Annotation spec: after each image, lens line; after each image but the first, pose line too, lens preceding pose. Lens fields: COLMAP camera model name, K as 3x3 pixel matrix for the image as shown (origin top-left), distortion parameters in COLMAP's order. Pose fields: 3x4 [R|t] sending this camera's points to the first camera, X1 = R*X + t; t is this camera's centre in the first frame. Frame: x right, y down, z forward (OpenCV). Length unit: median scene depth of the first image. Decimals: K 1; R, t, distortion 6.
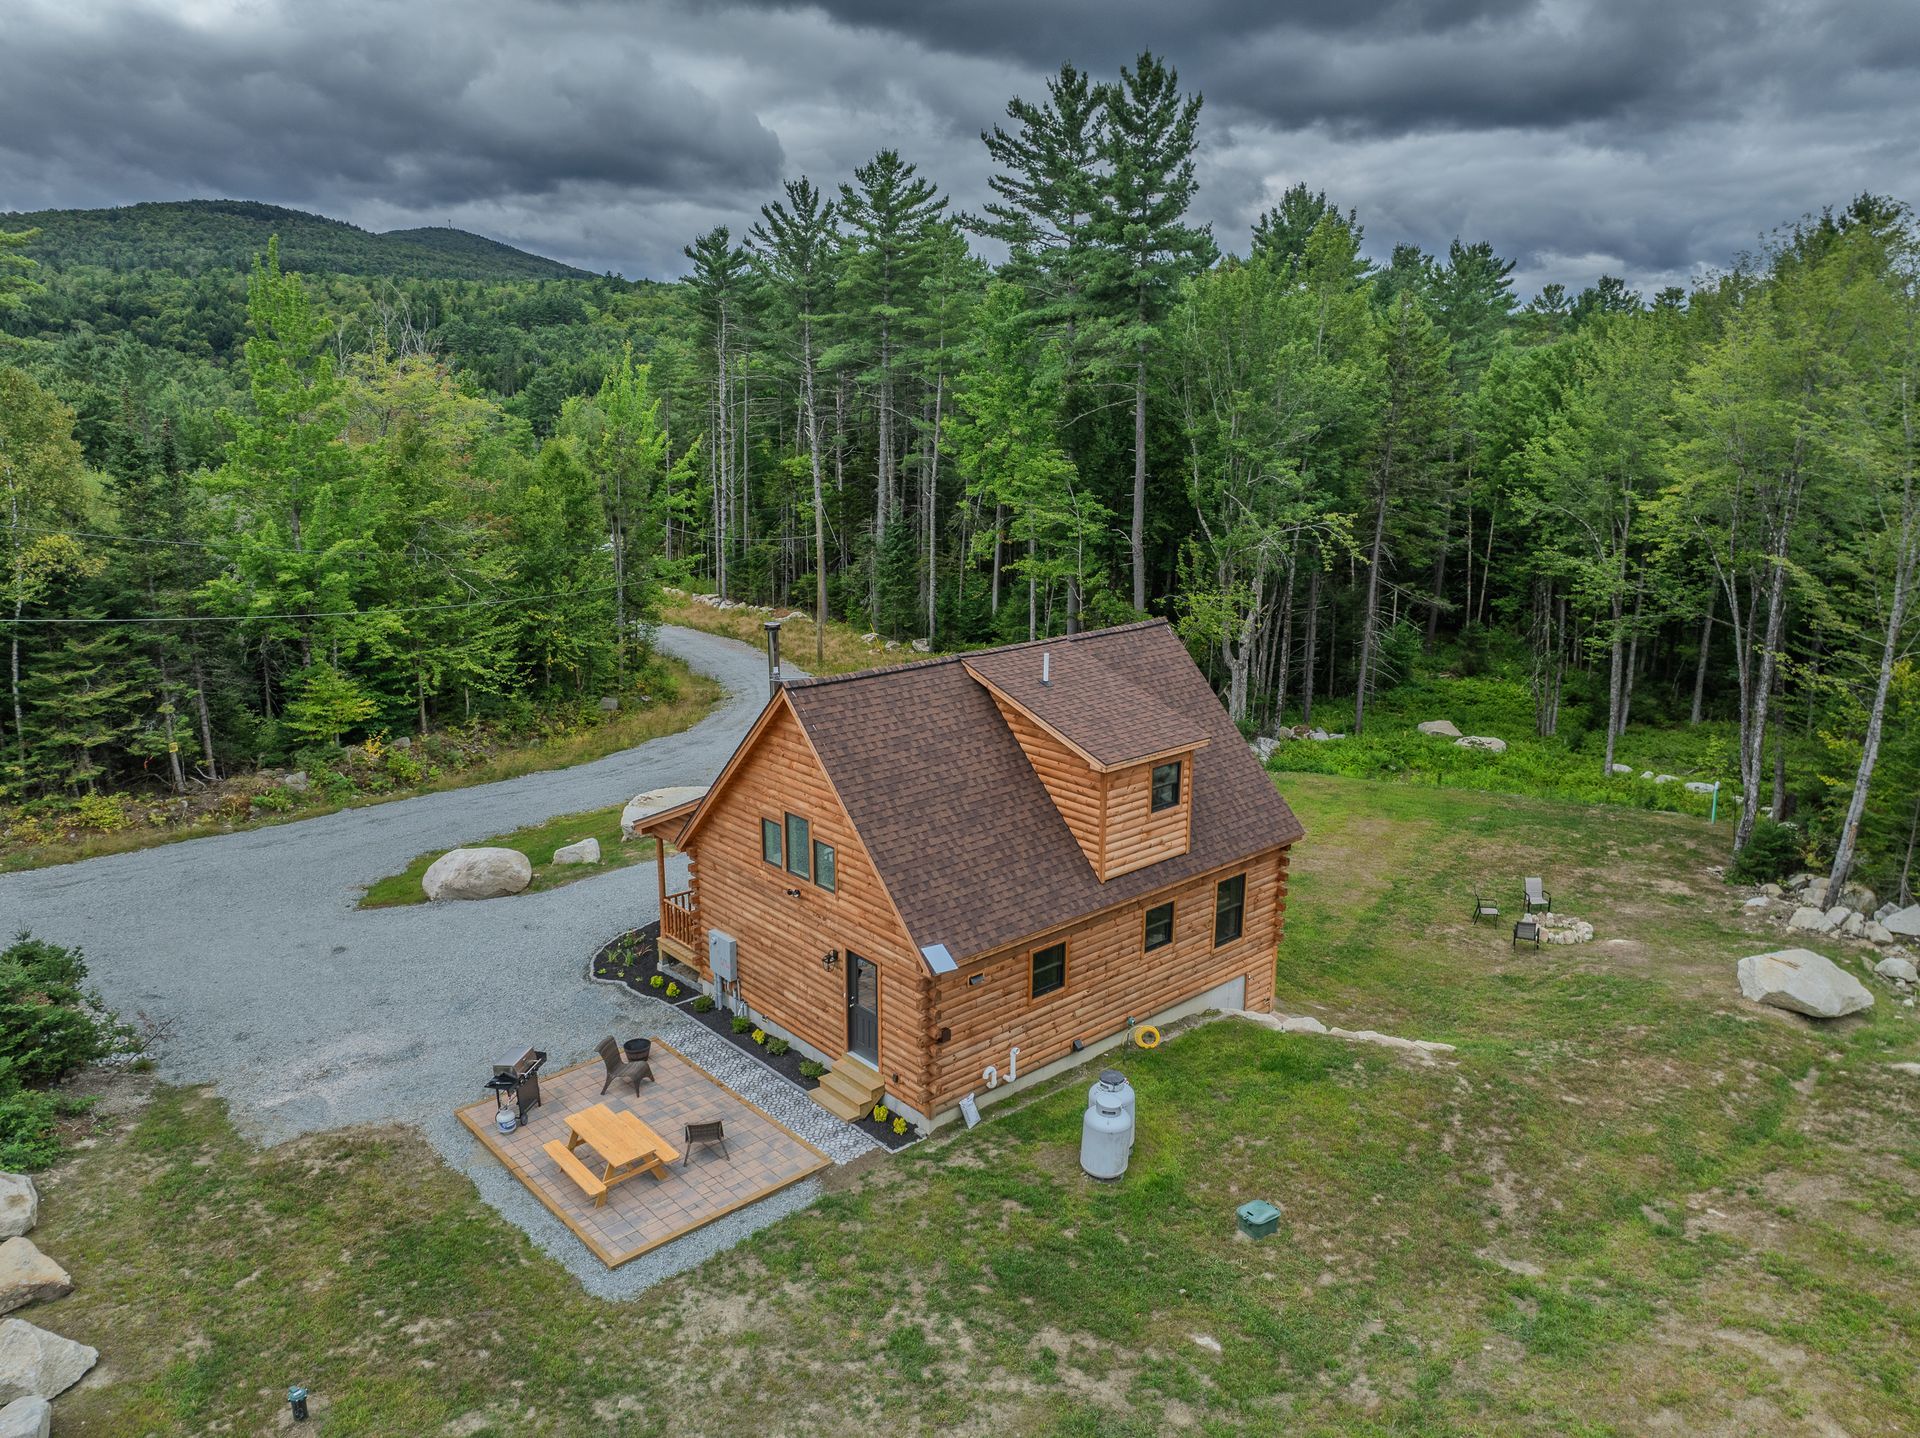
lens RADIAL K [[1364.9, 0, 960.0], [0, 1364.9, 719.0], [0, 0, 1]] dist [-0.060358, 0.031364]
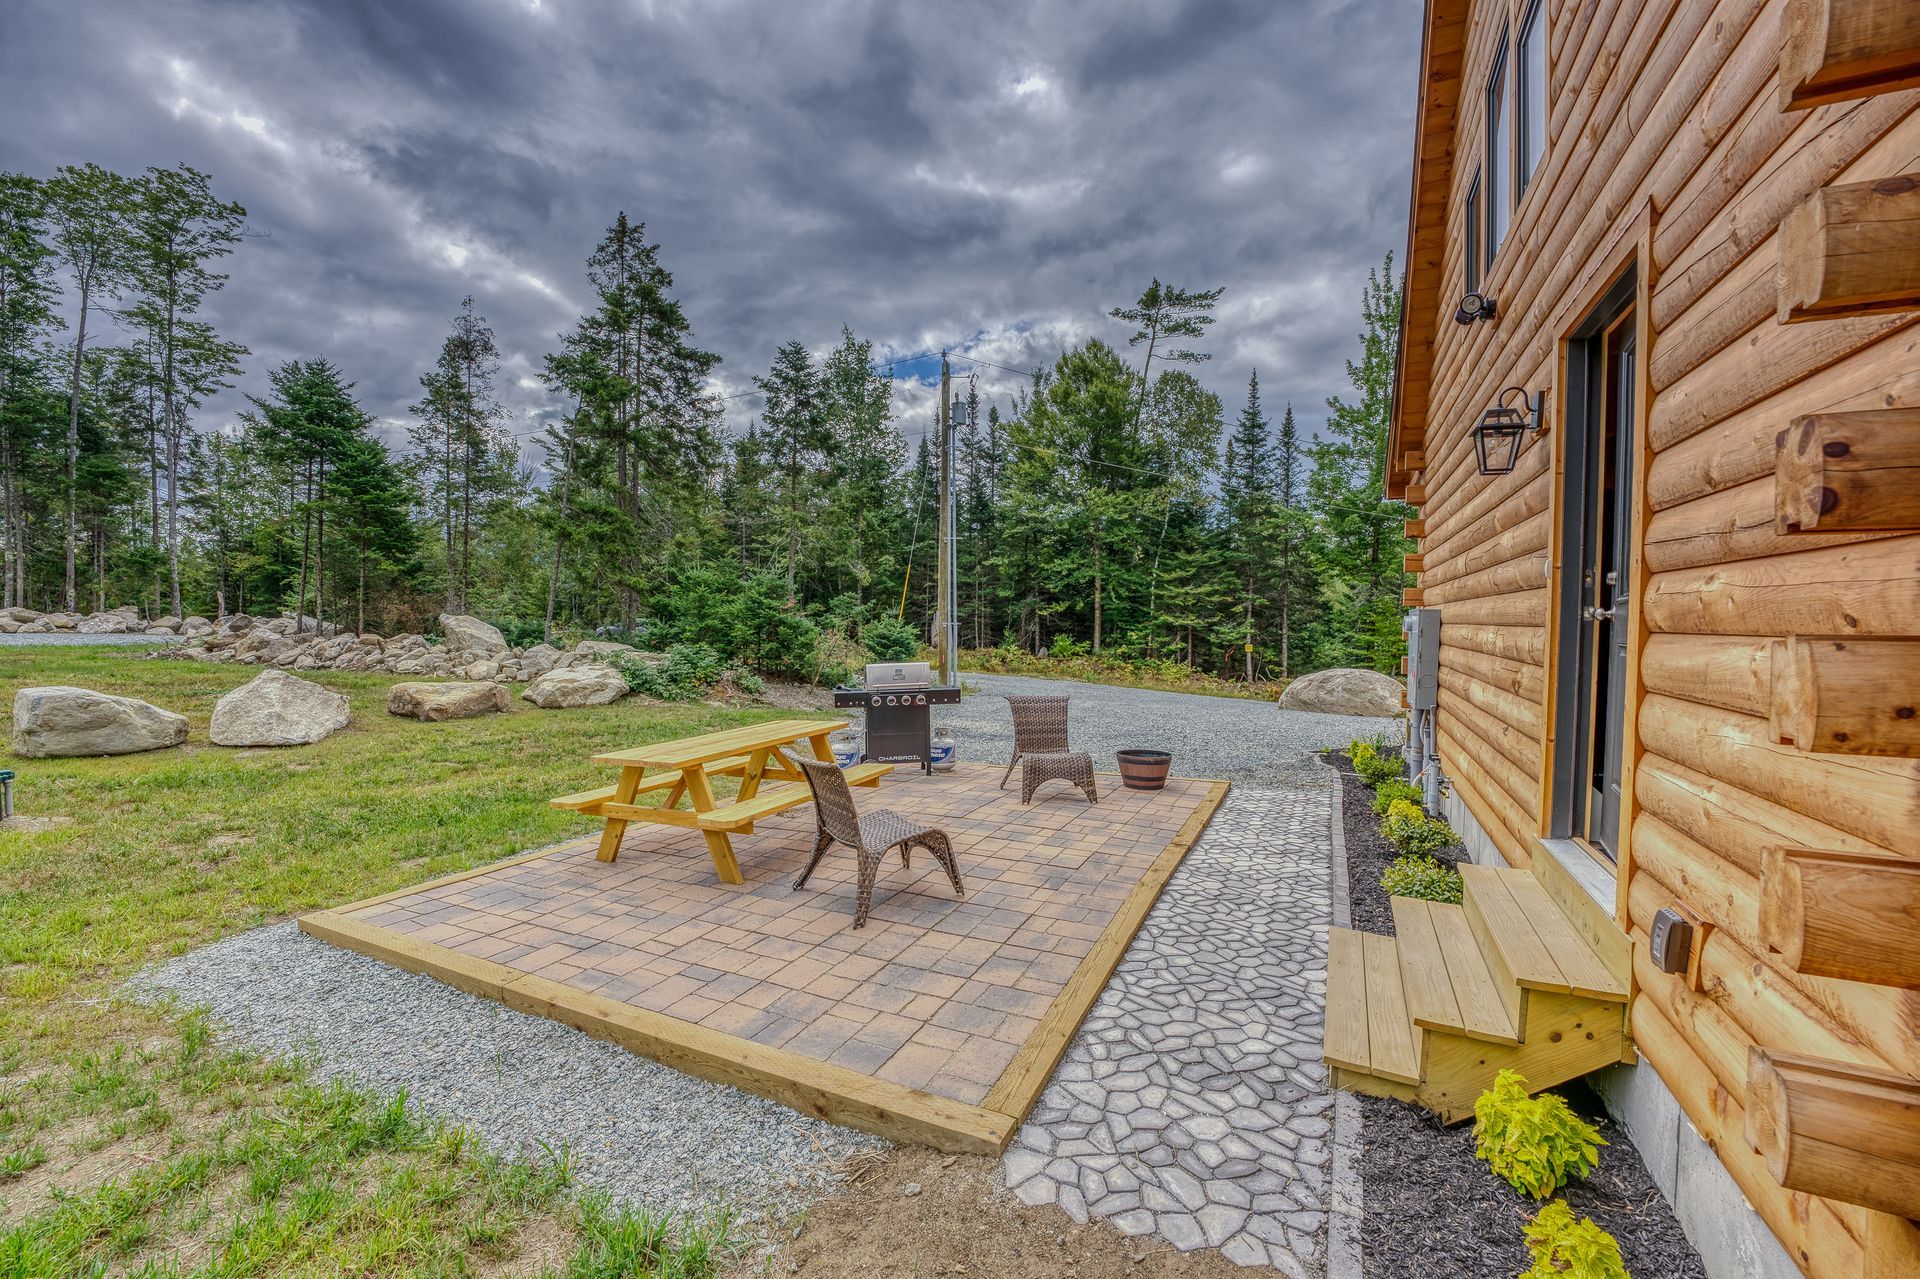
lens RADIAL K [[771.2, 0, 954.4], [0, 771.2, 645.4], [0, 0, 1]] dist [-0.020031, 0.000142]
pose [[0.391014, 0.044102, -0.919327, -0.004999], [-0.234551, 0.970647, -0.053197, 0.237216], [0.889996, 0.236430, 0.389881, 0.830386]]
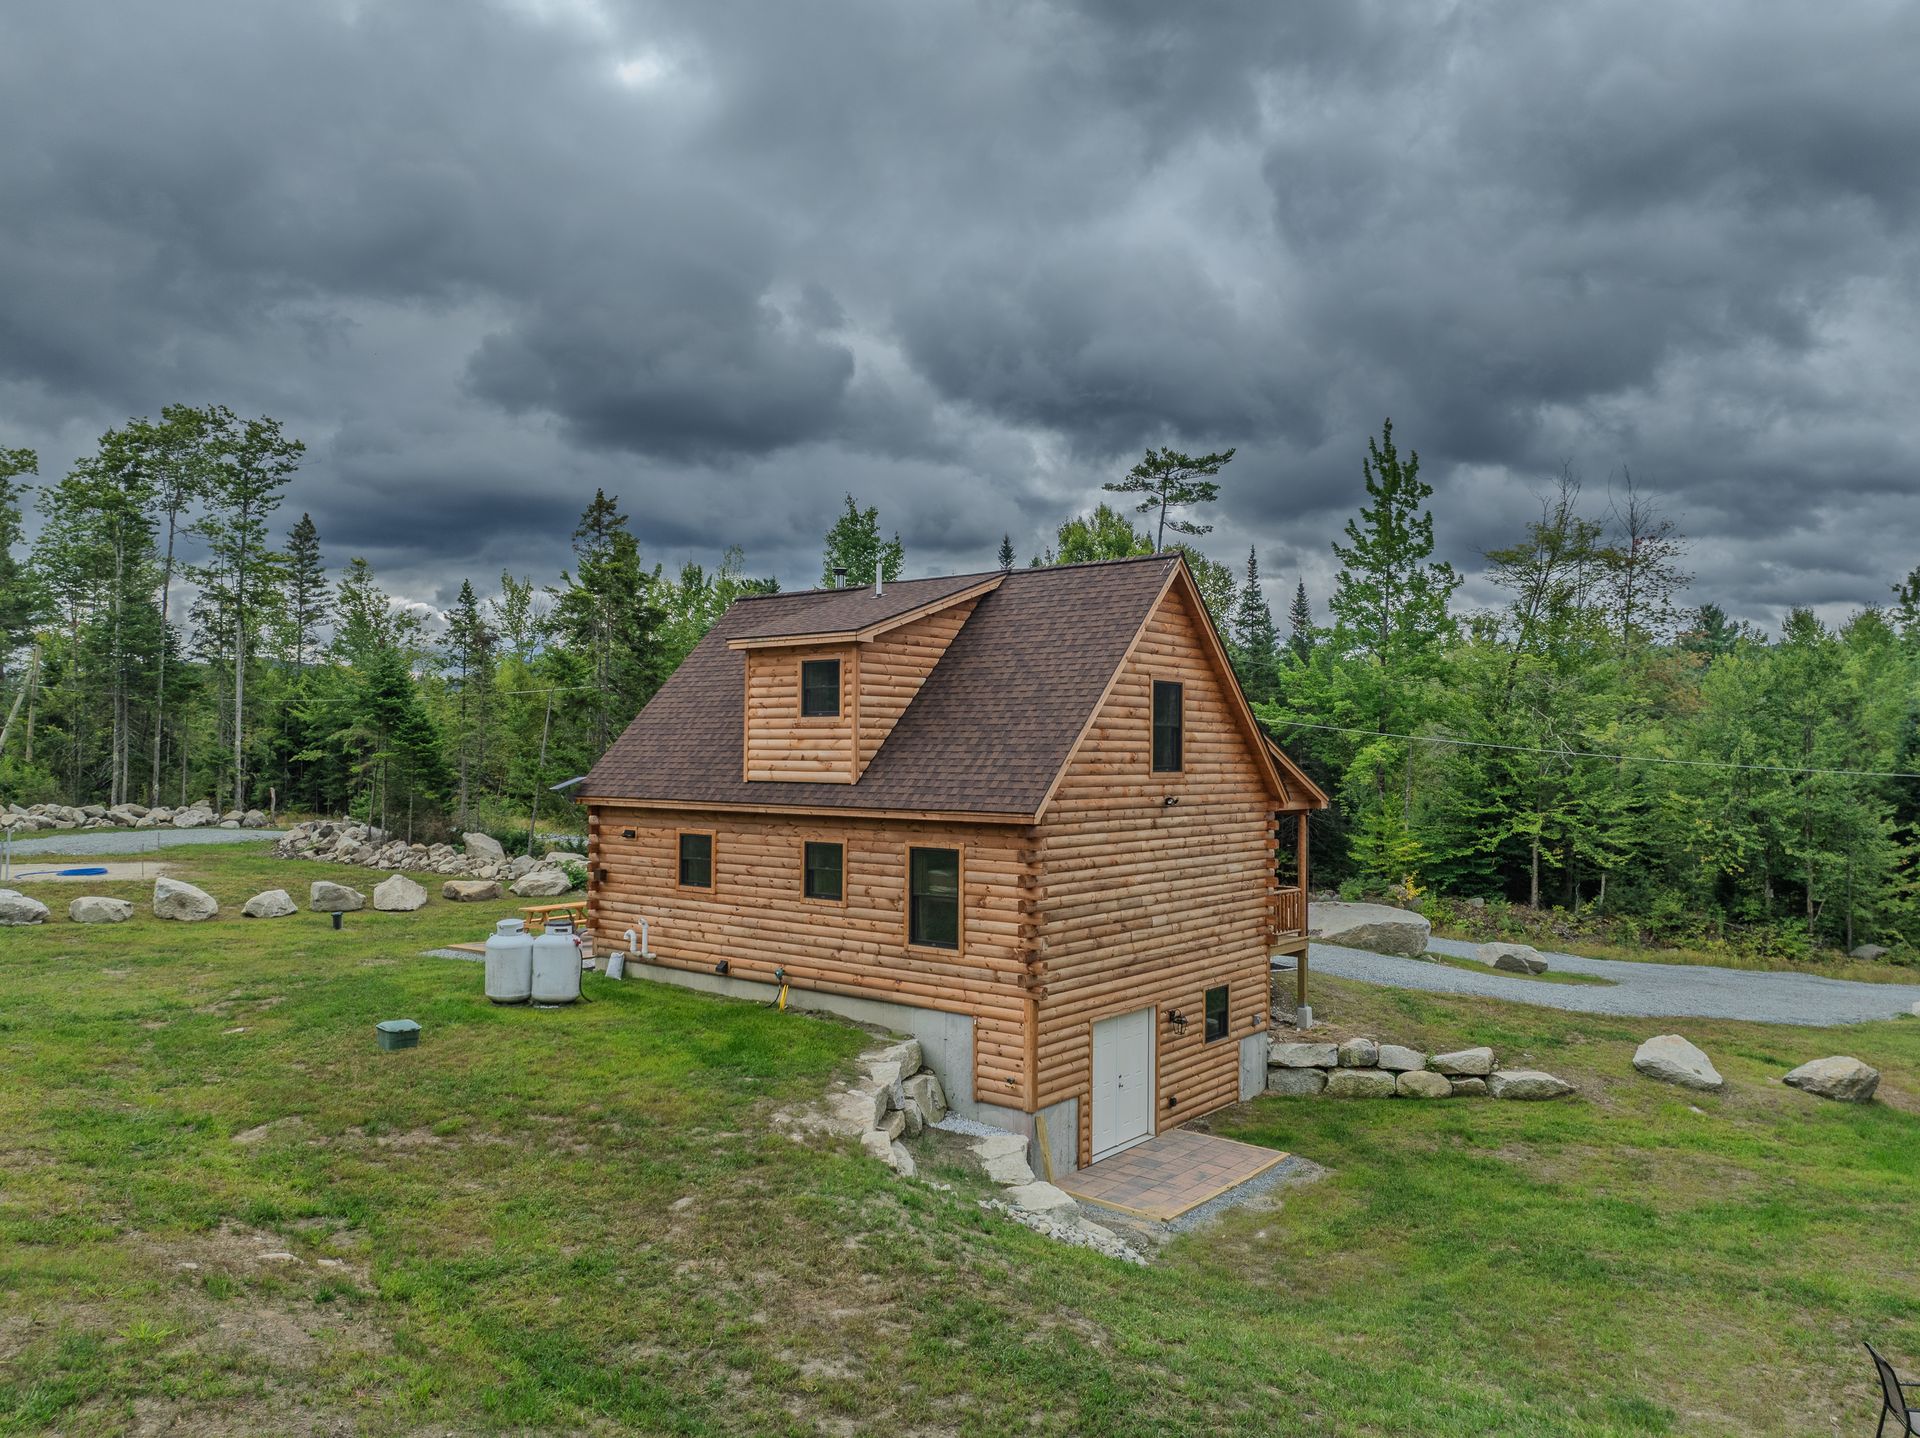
lens RADIAL K [[1364.9, 0, 960.0], [0, 1364.9, 719.0], [0, 0, 1]] dist [-0.060358, 0.031364]
pose [[0.185318, -0.018601, -0.982502, 0.991867], [-0.246226, 0.967047, -0.064751, 0.101281], [0.951331, 0.253917, 0.174631, 0.946231]]
